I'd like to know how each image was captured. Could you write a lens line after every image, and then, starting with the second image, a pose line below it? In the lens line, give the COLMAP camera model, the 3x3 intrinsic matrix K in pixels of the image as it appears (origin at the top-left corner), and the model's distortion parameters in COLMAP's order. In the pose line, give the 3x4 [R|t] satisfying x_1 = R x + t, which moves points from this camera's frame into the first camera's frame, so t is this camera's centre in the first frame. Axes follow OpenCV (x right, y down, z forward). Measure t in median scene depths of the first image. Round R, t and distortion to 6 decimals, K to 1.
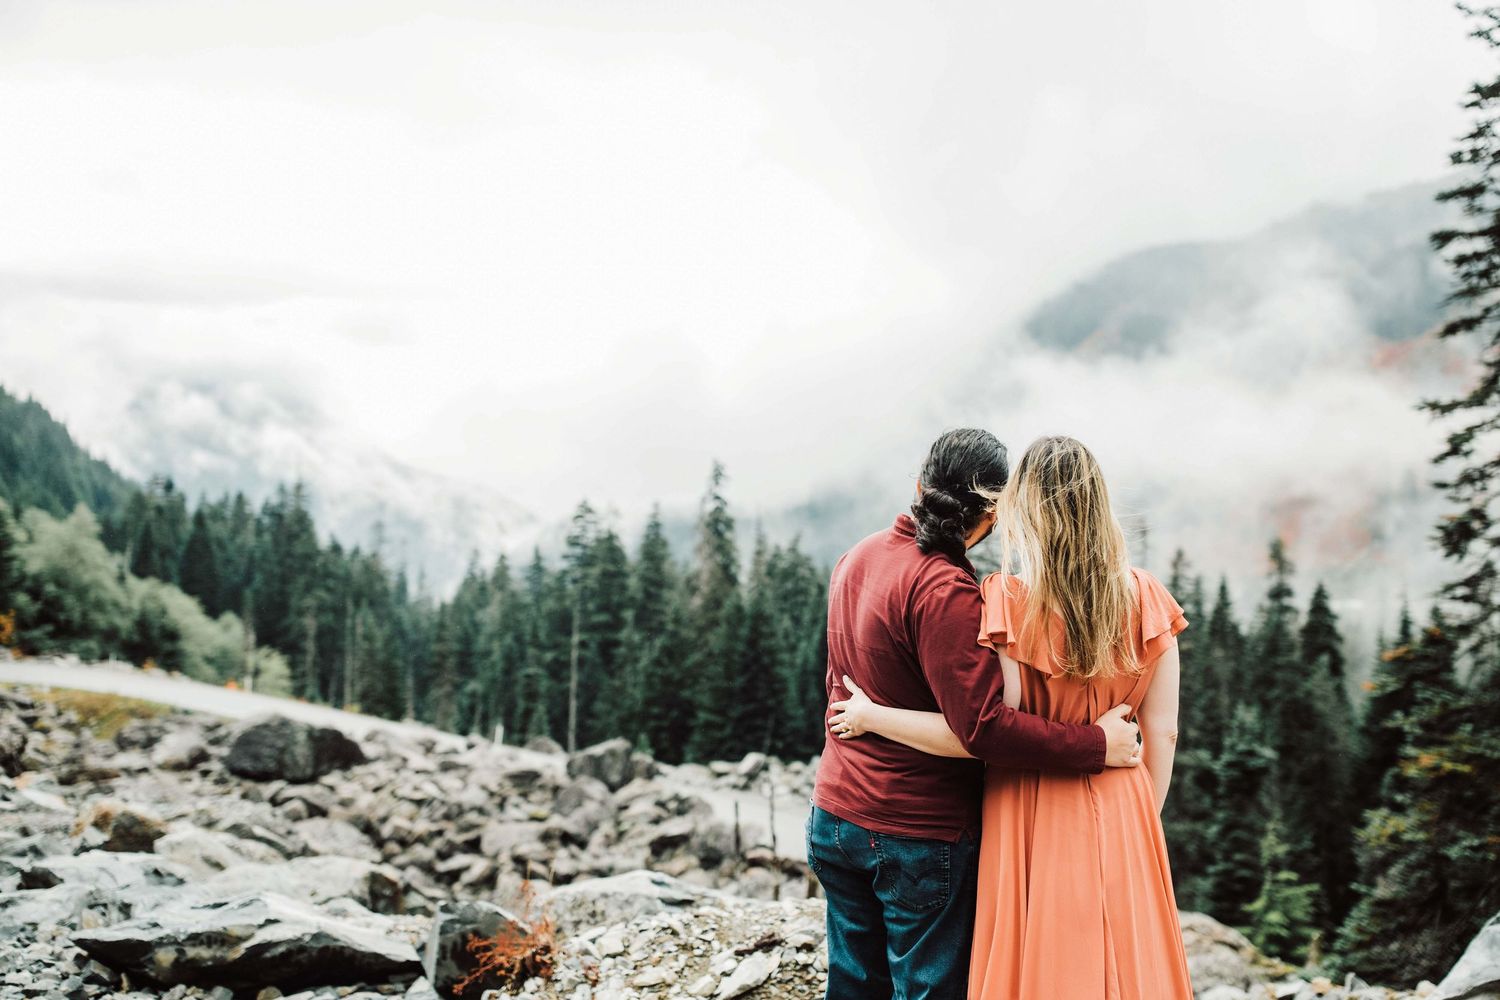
lens RADIAL K [[1514.9, 0, 770.1], [0, 1514.9, 497.6], [0, 0, 1]] dist [-0.010651, -0.000087]
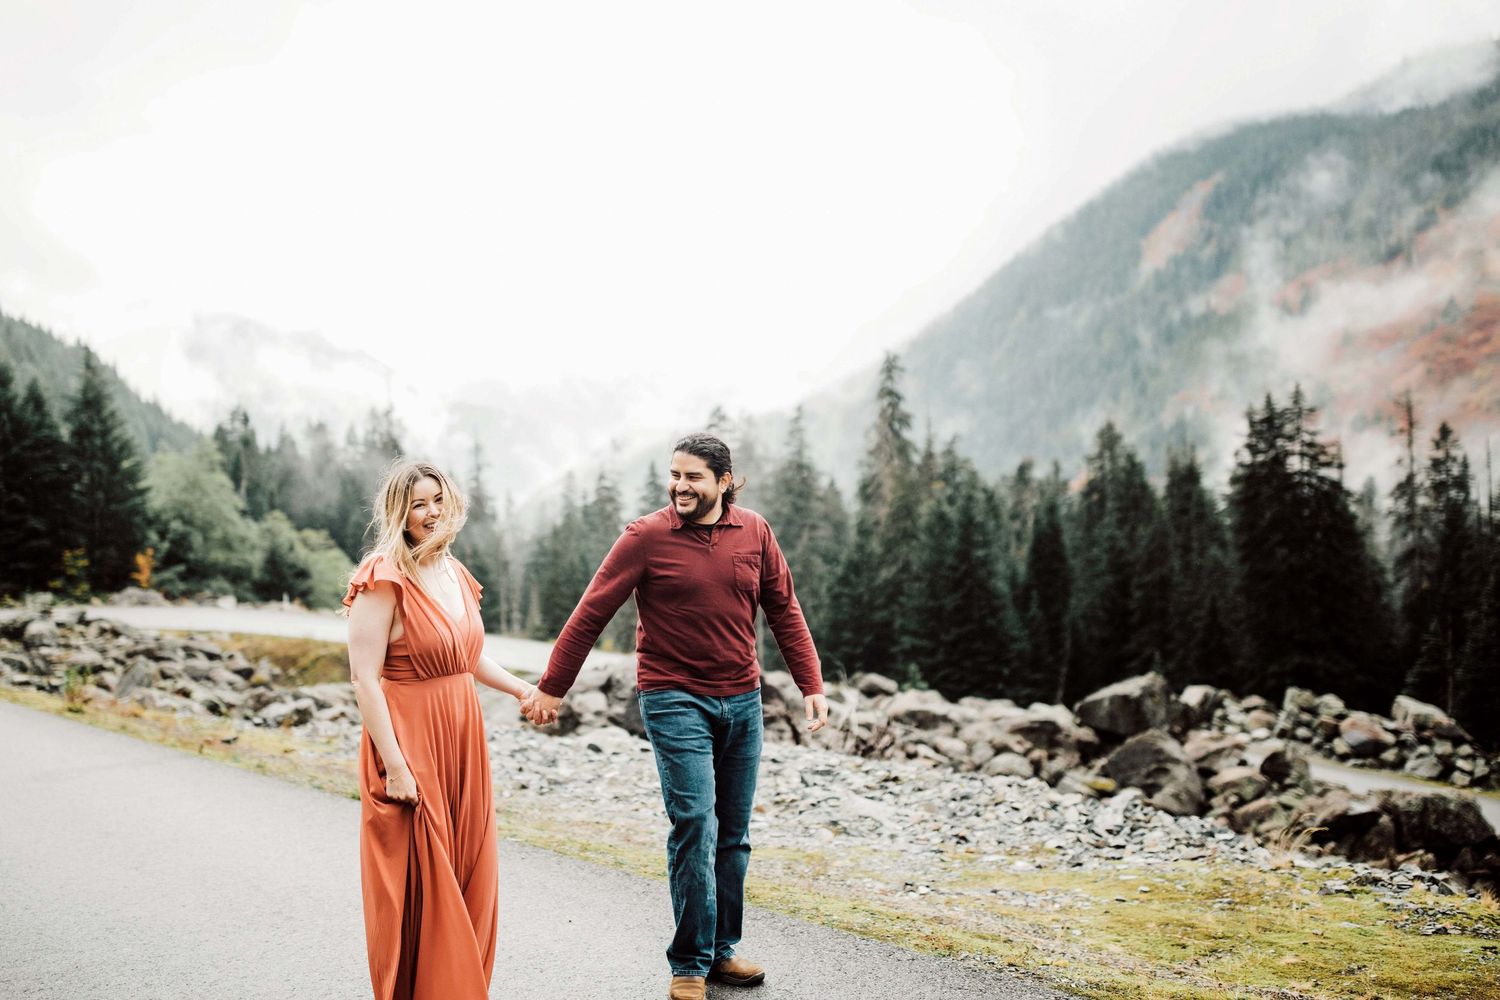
lens RADIAL K [[1552.8, 0, 638.3], [0, 1552.8, 498.3], [0, 0, 1]] dist [-0.005852, -0.003635]
pose [[0.994206, -0.043848, -0.098143, -0.111218], [0.048746, 0.997653, 0.048082, 0.012801], [0.095804, -0.052587, 0.994010, 0.107883]]
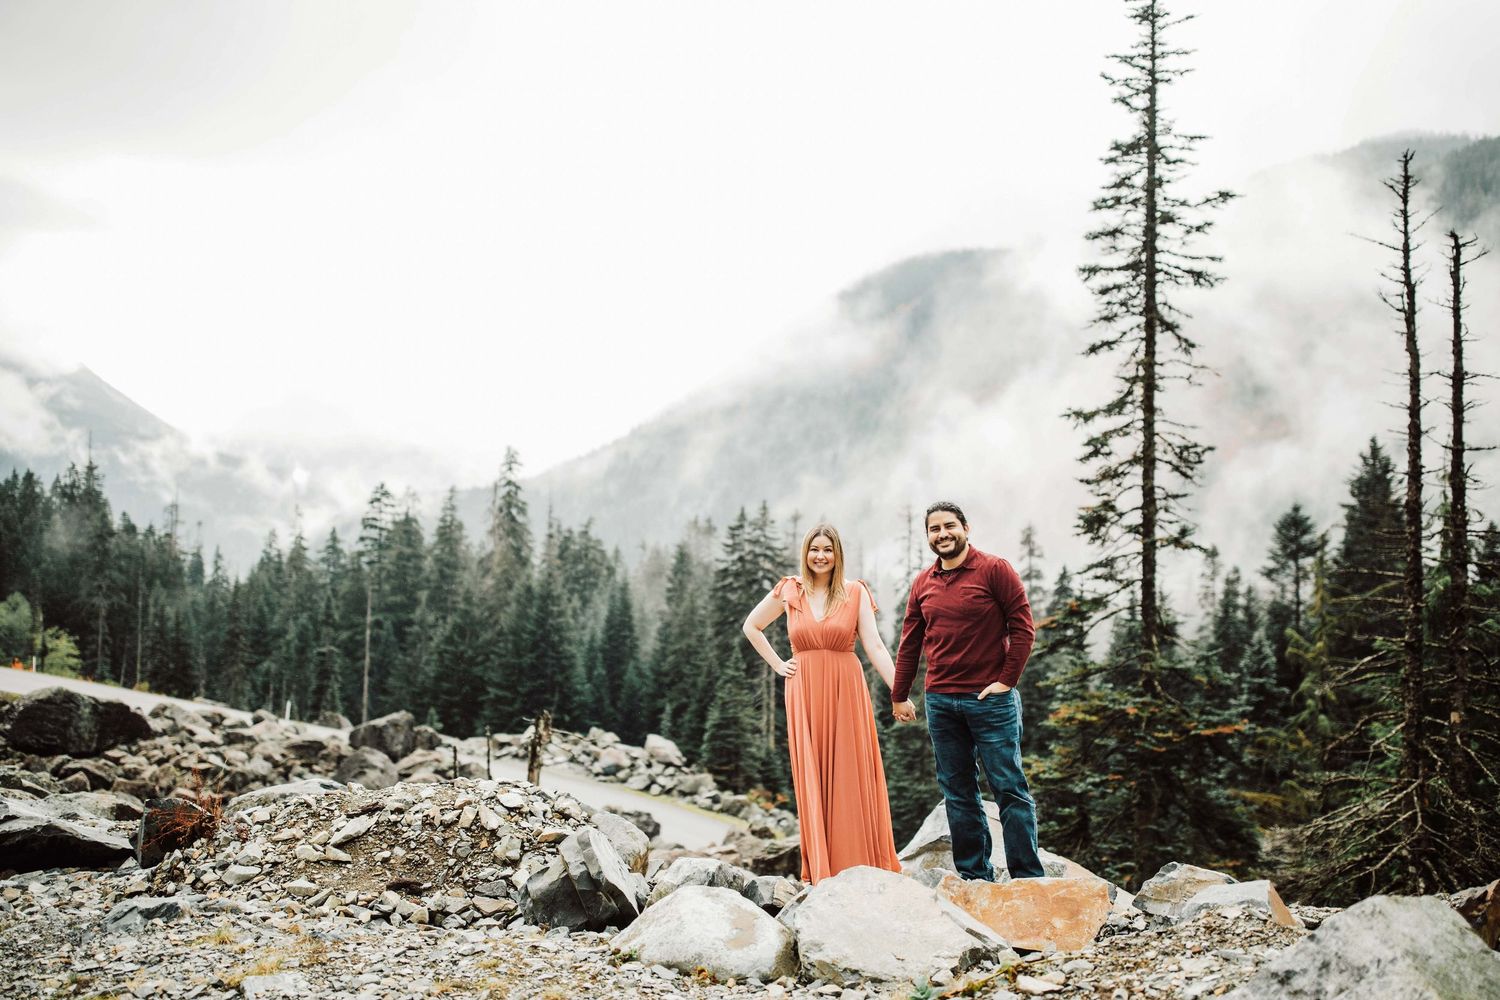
lens RADIAL K [[1446.7, 0, 750.0], [0, 1446.7, 500.0], [0, 0, 1]] dist [-0.003286, -0.009425]
pose [[0.992126, 0.008840, 0.124928, 0.005746], [-0.010222, 0.999893, 0.010422, -0.000324], [-0.124822, -0.011617, 0.992111, -0.012095]]
